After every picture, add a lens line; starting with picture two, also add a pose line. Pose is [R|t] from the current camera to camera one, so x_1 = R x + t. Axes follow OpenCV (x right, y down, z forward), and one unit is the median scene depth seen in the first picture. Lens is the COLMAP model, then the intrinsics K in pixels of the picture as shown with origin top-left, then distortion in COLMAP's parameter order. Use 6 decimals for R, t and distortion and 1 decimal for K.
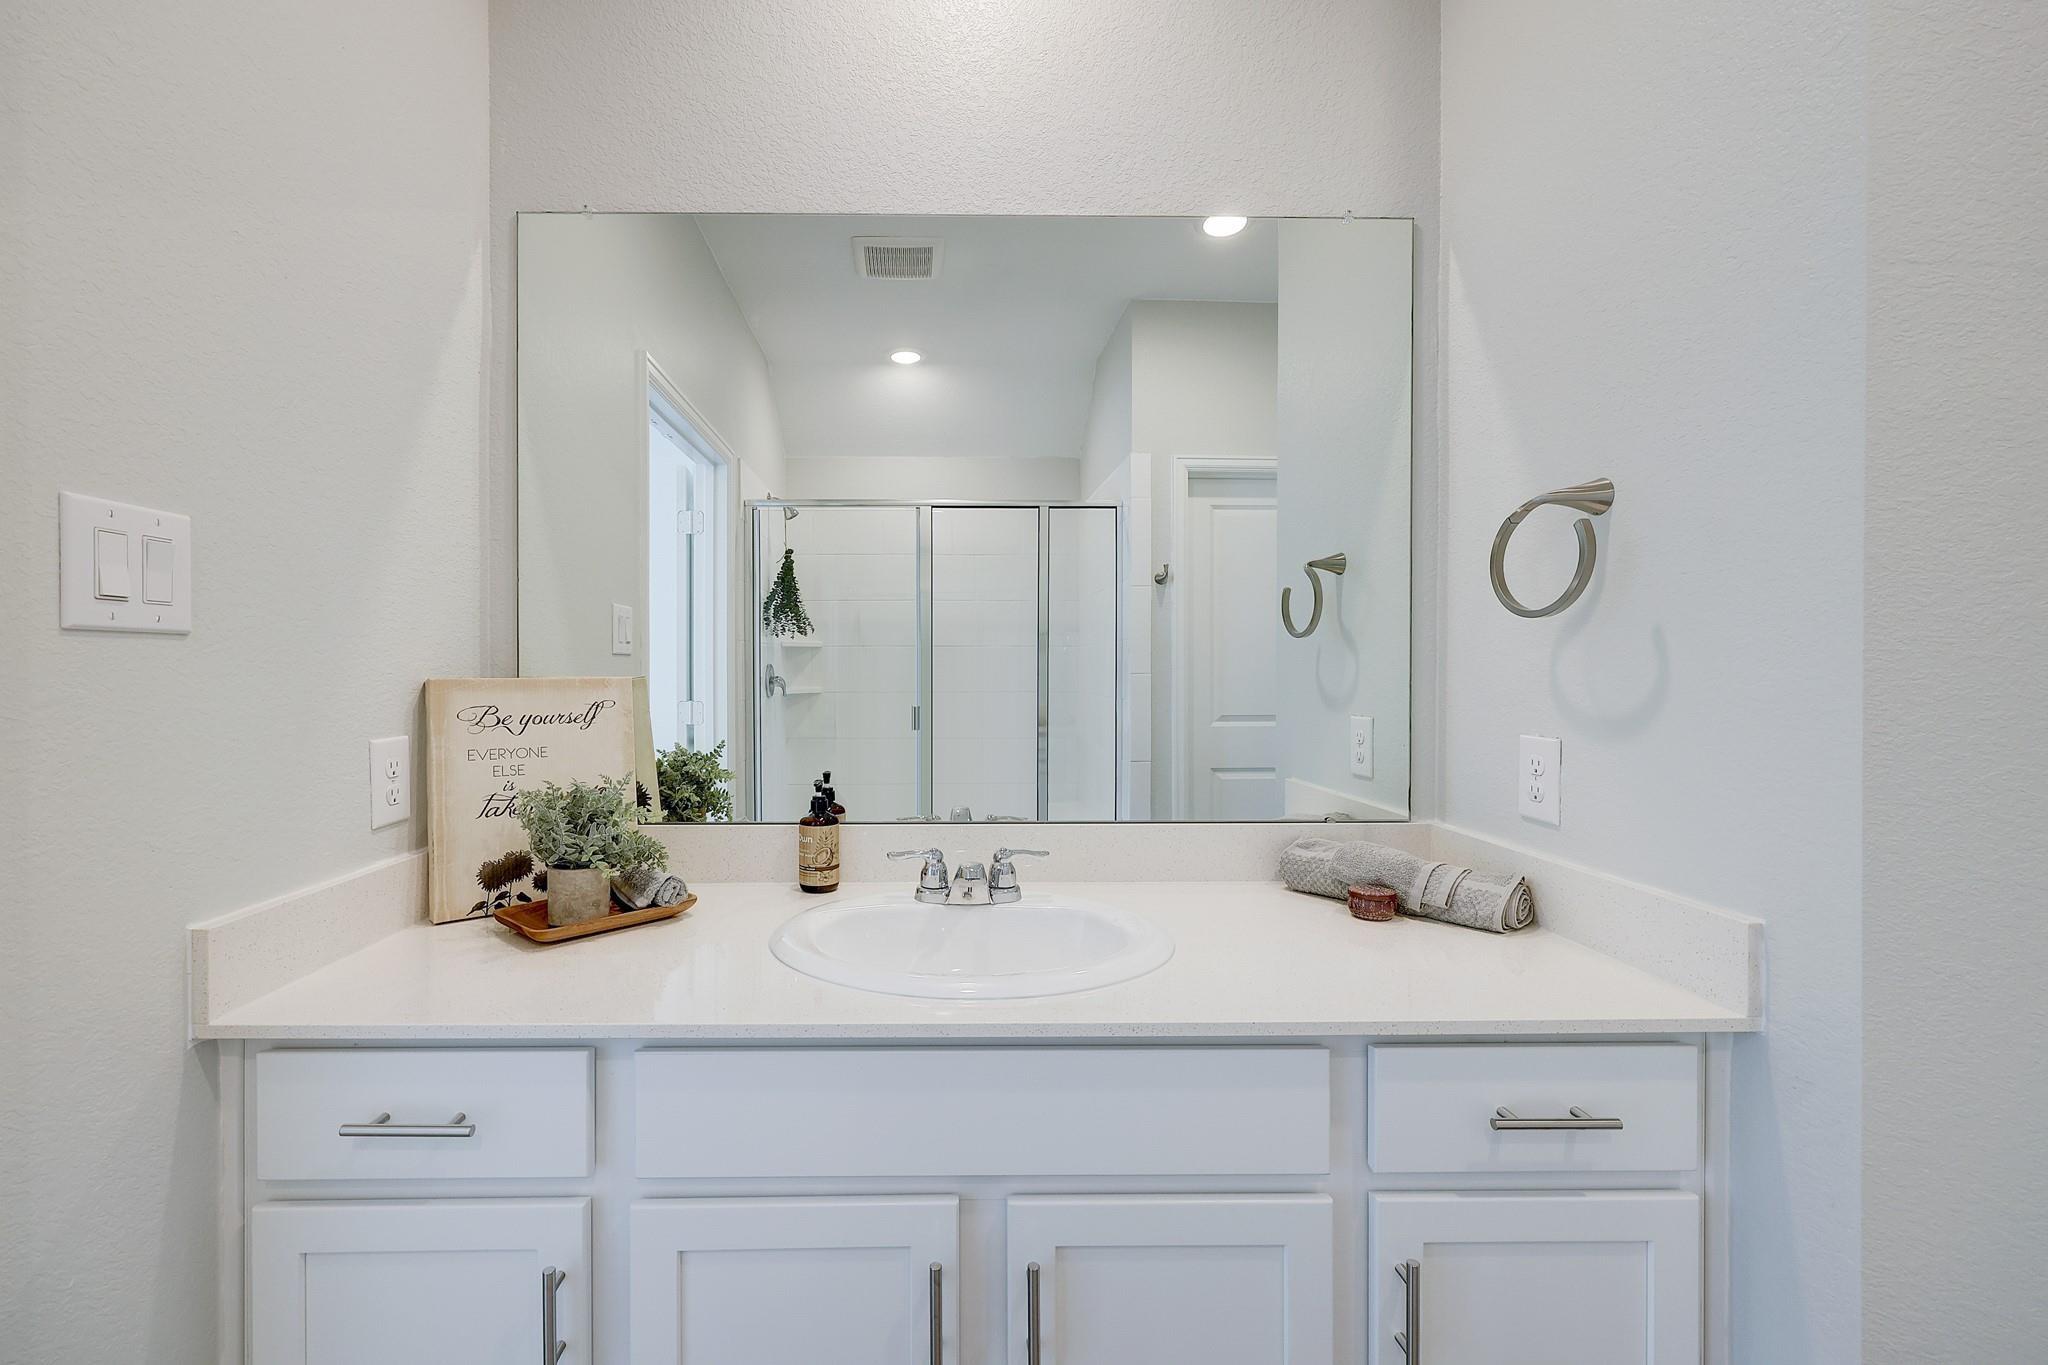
lens RADIAL K [[822.3, 0, 1026.4], [0, 822.3, 673.6], [0, 0, 1]] dist [-0.002412, -0.000079]
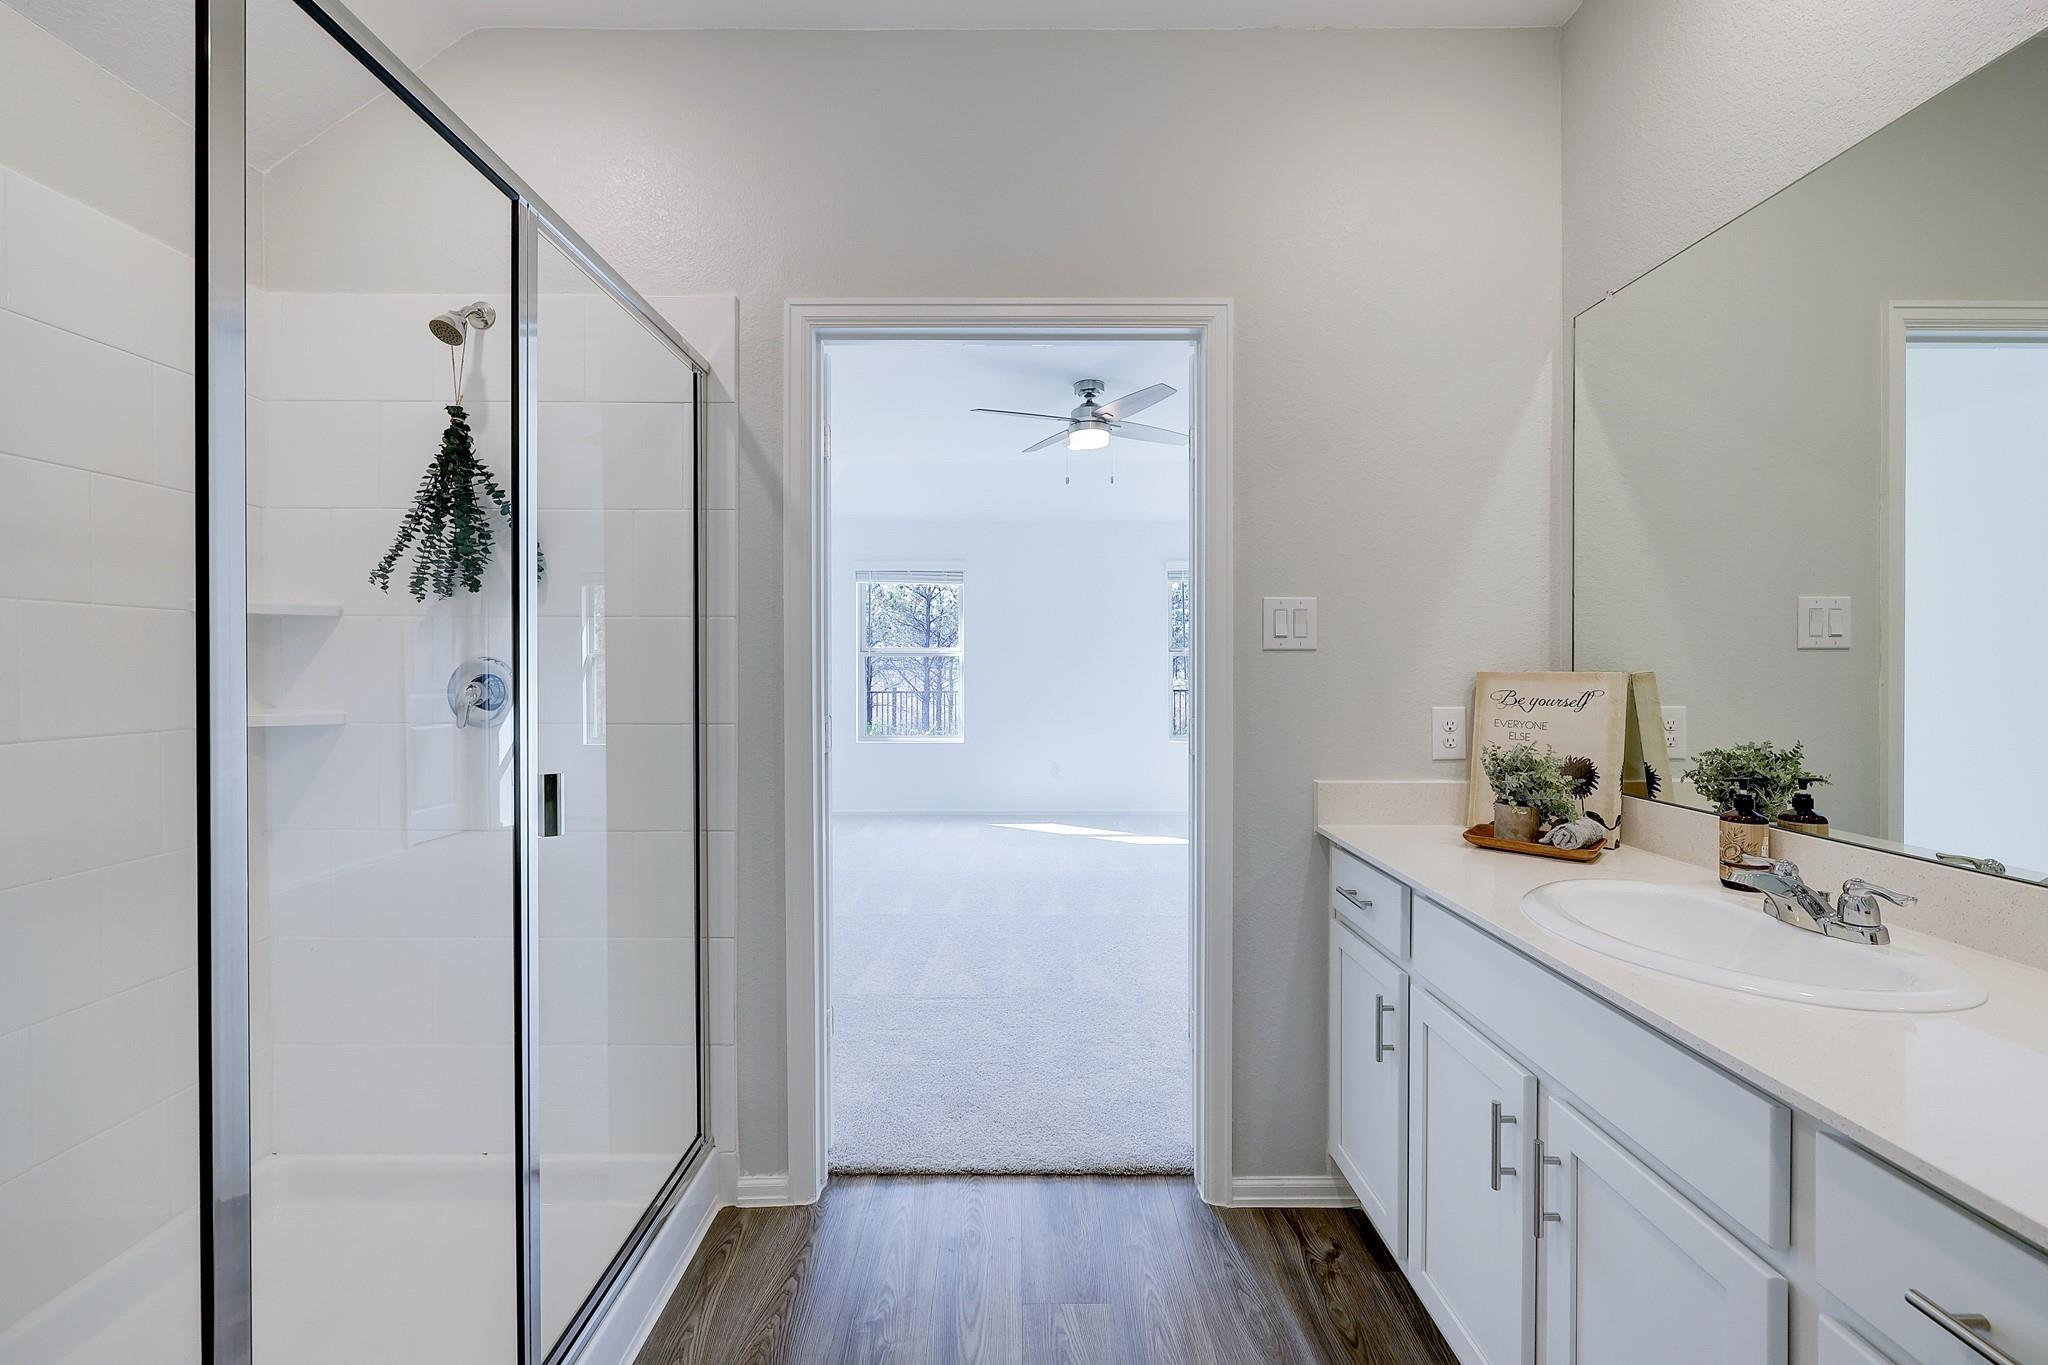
lens RADIAL K [[822.3, 0, 1018.7], [0, 822.3, 668.1], [0, 0, 1]] dist [-0.002412, -0.000079]
pose [[-0.004514, 0.009915, -0.999941, 0.824095], [-0.003030, 0.999946, 0.009929, -0.012449], [0.999985, 0.003074, -0.004483, 0.138214]]
